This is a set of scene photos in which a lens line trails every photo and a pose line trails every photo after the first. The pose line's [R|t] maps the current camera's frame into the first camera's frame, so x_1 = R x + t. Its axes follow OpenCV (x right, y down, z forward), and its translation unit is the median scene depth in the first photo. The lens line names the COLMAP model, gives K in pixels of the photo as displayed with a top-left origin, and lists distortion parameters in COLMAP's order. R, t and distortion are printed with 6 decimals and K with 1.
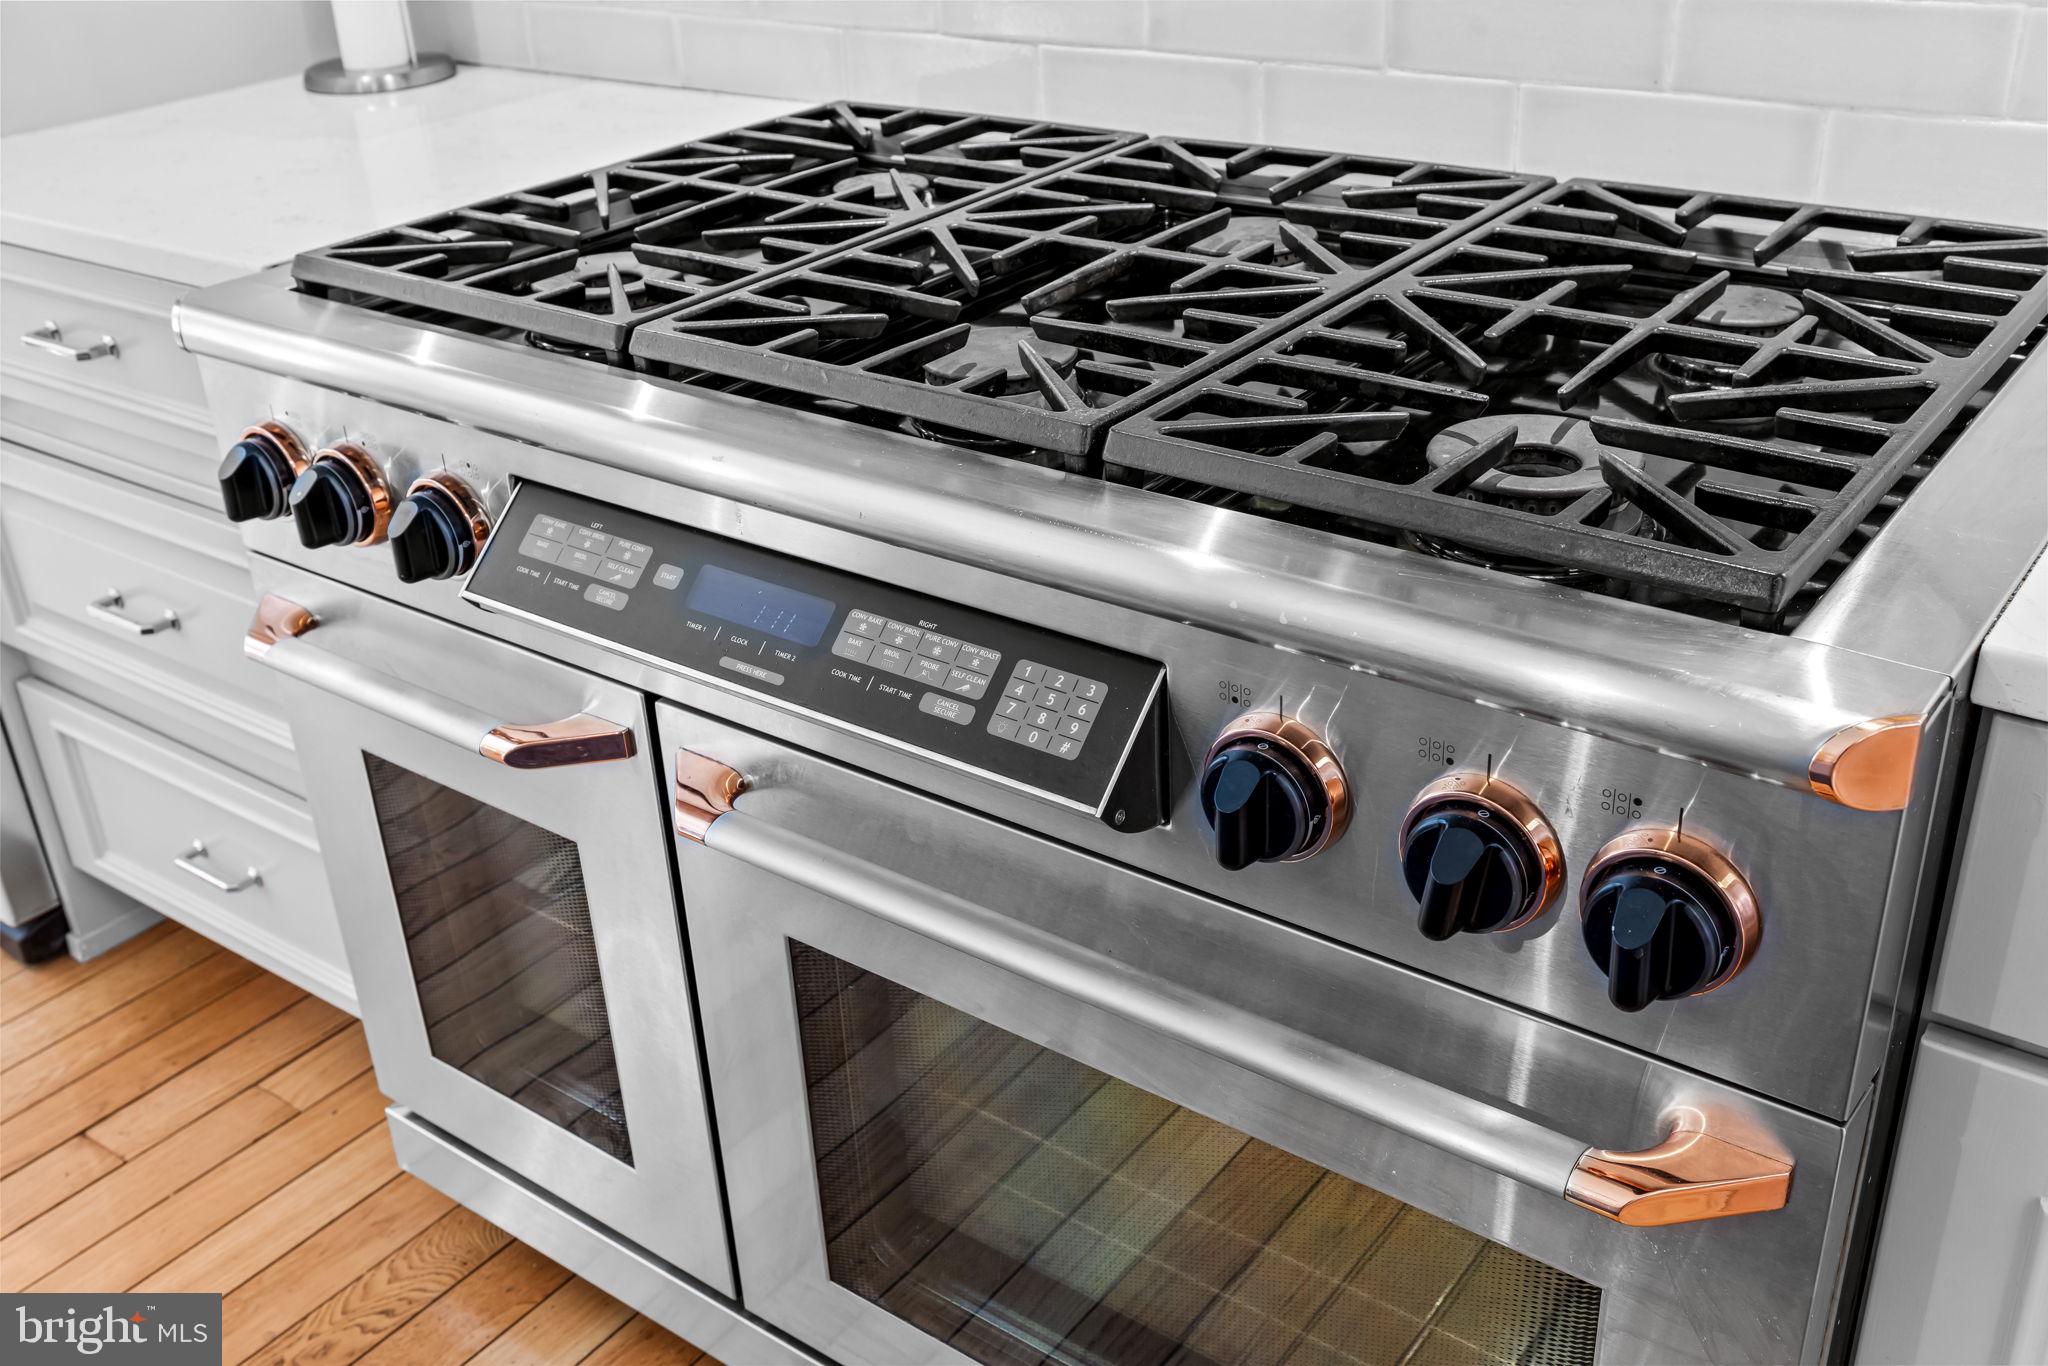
lens RADIAL K [[1968.4, 0, 1024.0], [0, 1968.4, 683.0], [0, 0, 1]] dist [-0.005762, -0.007700]
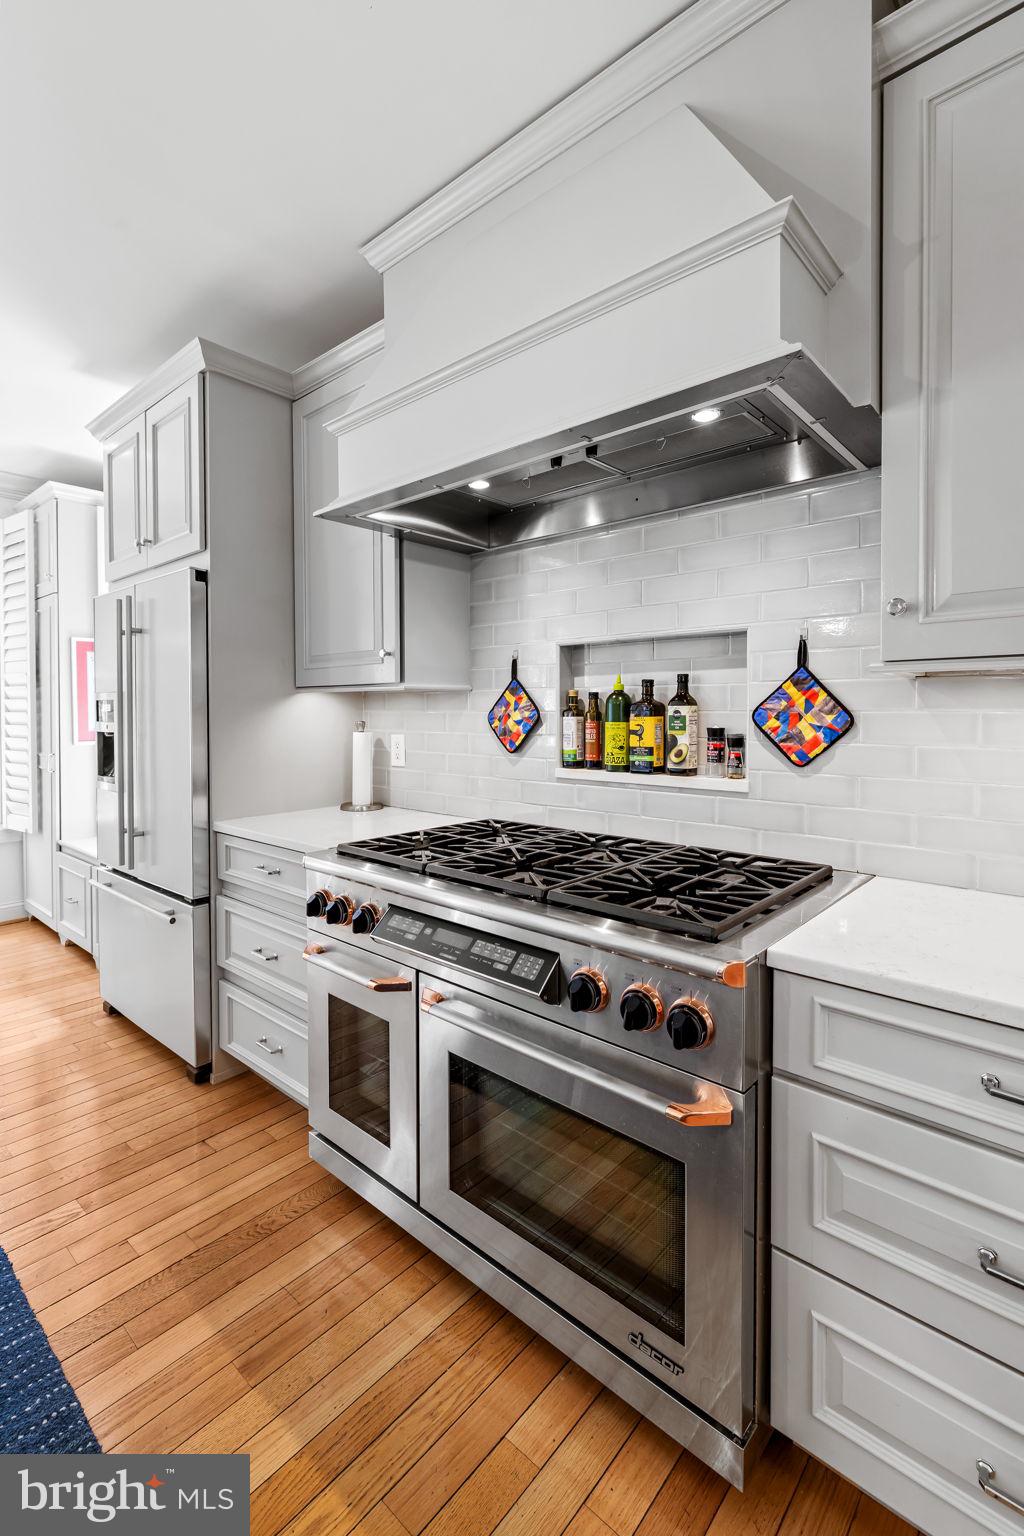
lens RADIAL K [[698.7, 0, 503.2], [0, 698.7, 723.2], [0, 0, 1]] dist [-0.000661, -0.000076]
pose [[0.994868, 0.045046, -0.090601, 0.048658], [-0.080544, 0.894540, -0.439672, 0.138764], [0.061241, 0.444713, 0.893577, -0.271159]]
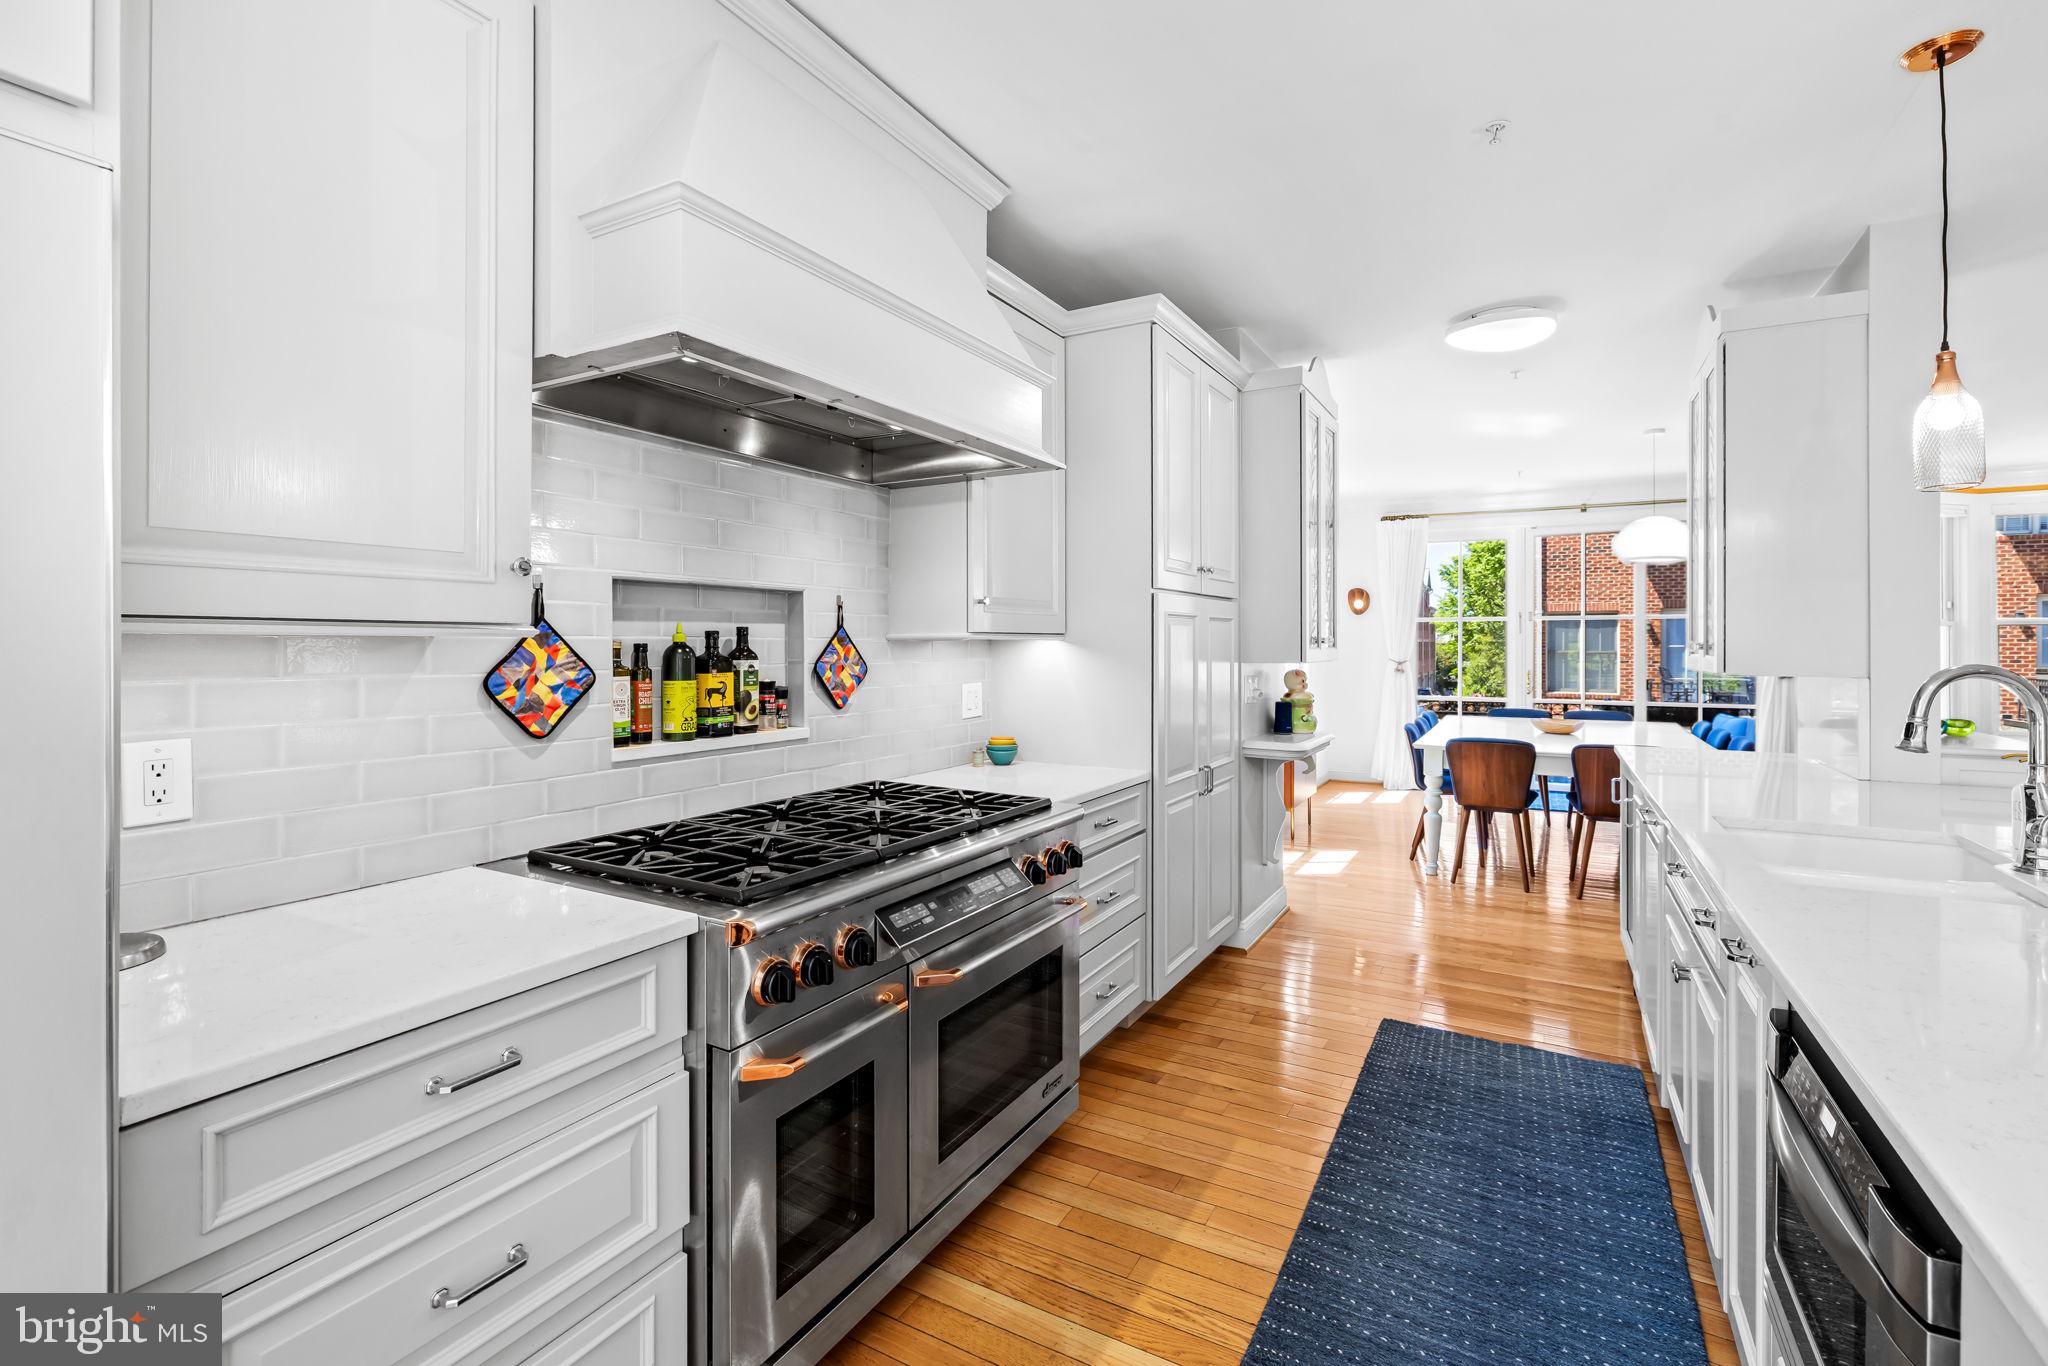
lens RADIAL K [[917.3, 0, 1034.4], [0, 917.3, 640.7], [0, 0, 1]] dist [-0.002281, -0.000249]
pose [[-0.132896, 0.049675, 0.989884, -1.582915], [0.462820, 0.886277, 0.017660, -0.358327], [-0.876434, 0.460485, -0.140773, 0.760342]]
